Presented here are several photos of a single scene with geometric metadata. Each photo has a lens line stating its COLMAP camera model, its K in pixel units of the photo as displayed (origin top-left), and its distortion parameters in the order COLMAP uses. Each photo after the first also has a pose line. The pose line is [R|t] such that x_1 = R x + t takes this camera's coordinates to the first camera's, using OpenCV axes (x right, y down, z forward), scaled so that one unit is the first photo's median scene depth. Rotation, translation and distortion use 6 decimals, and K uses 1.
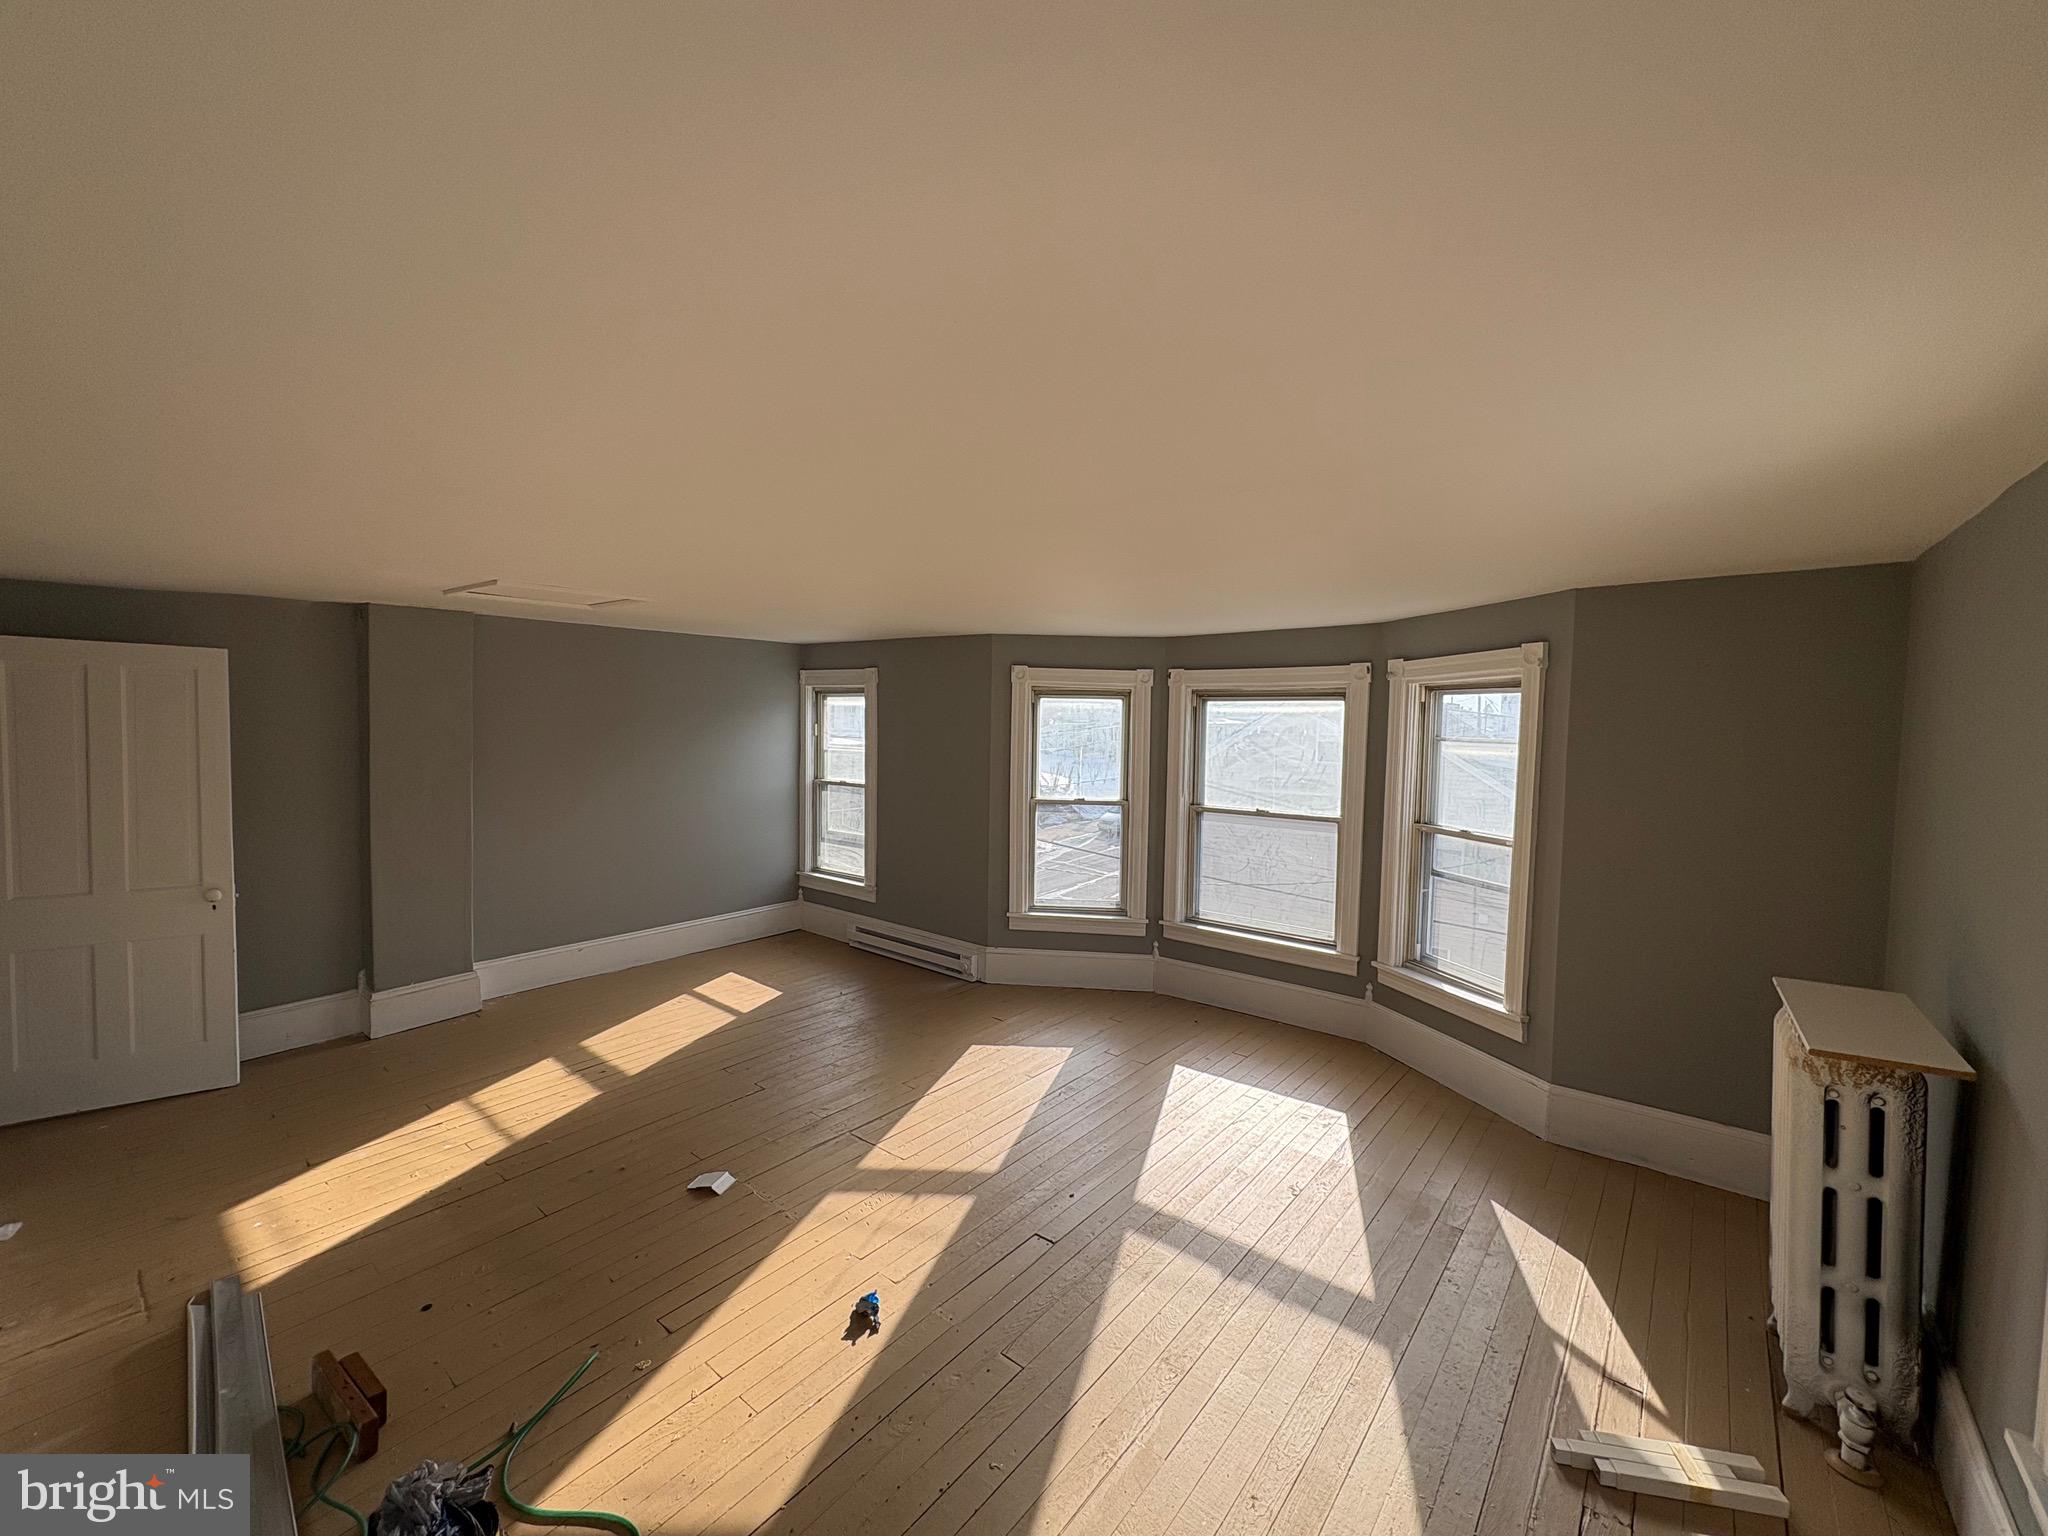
lens RADIAL K [[817.5, 0, 1024.4], [0, 817.5, 761.2], [0, 0, 1]] dist [0.001488, 0.000136]
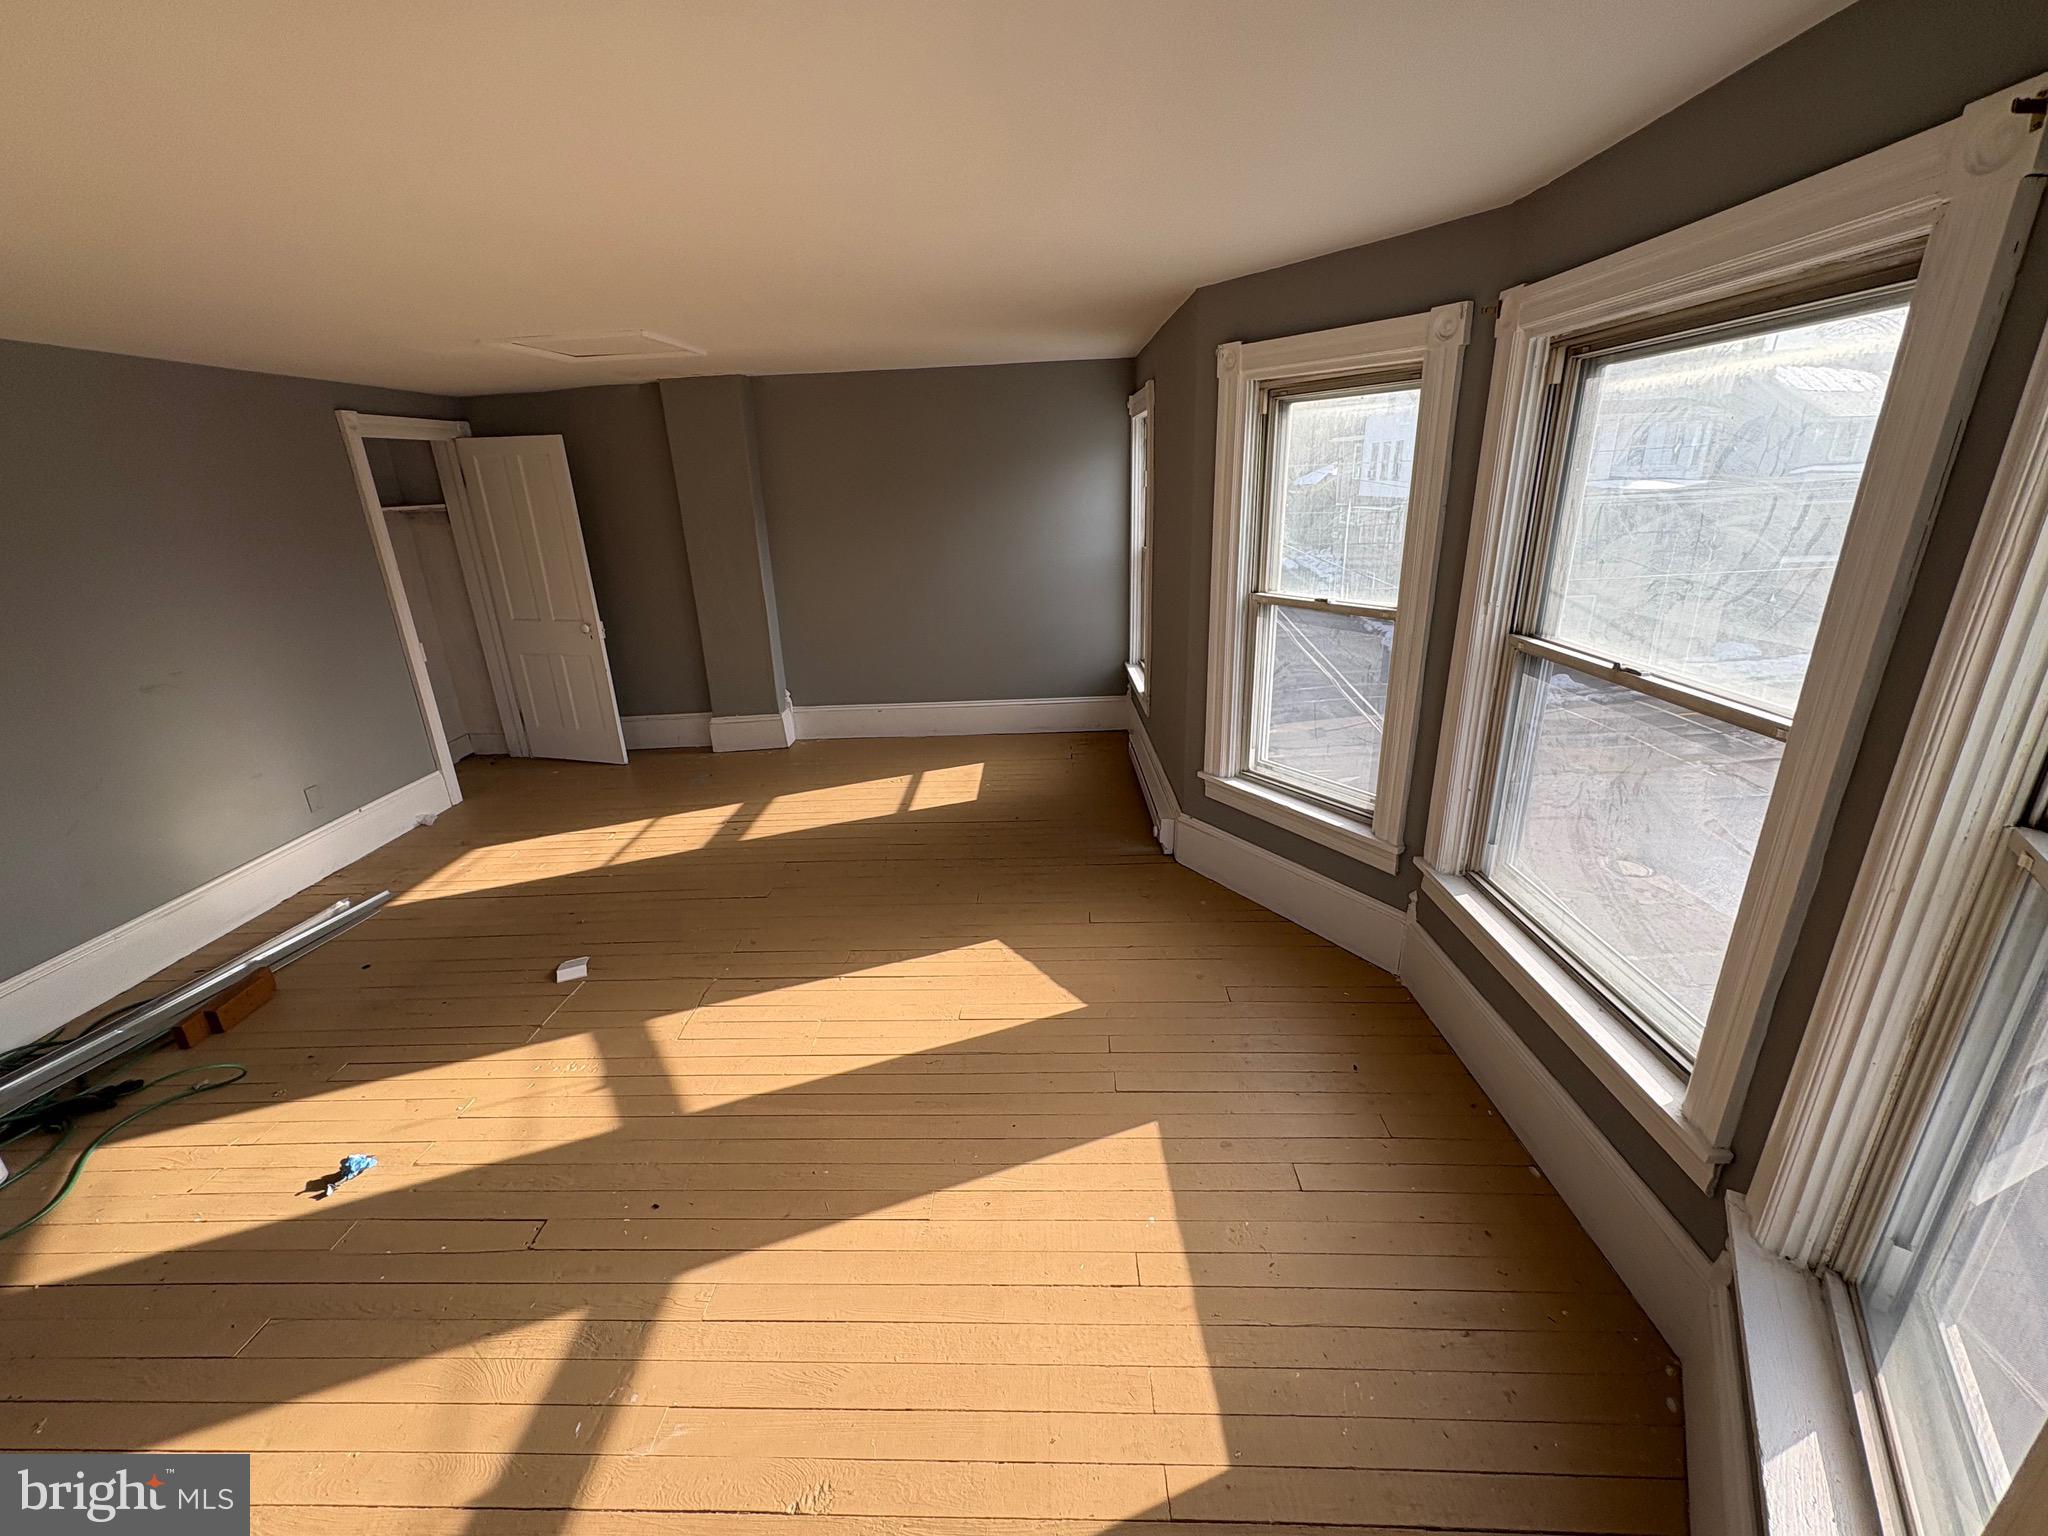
lens RADIAL K [[817.5, 0, 1024.4], [0, 817.5, 761.2], [0, 0, 1]] dist [0.001488, 0.000136]
pose [[0.614469, 0.220942, -0.757372, 0.484513], [0.004808, 0.958919, 0.283638, -0.006596], [0.788926, -0.177928, 0.588164, 0.654489]]
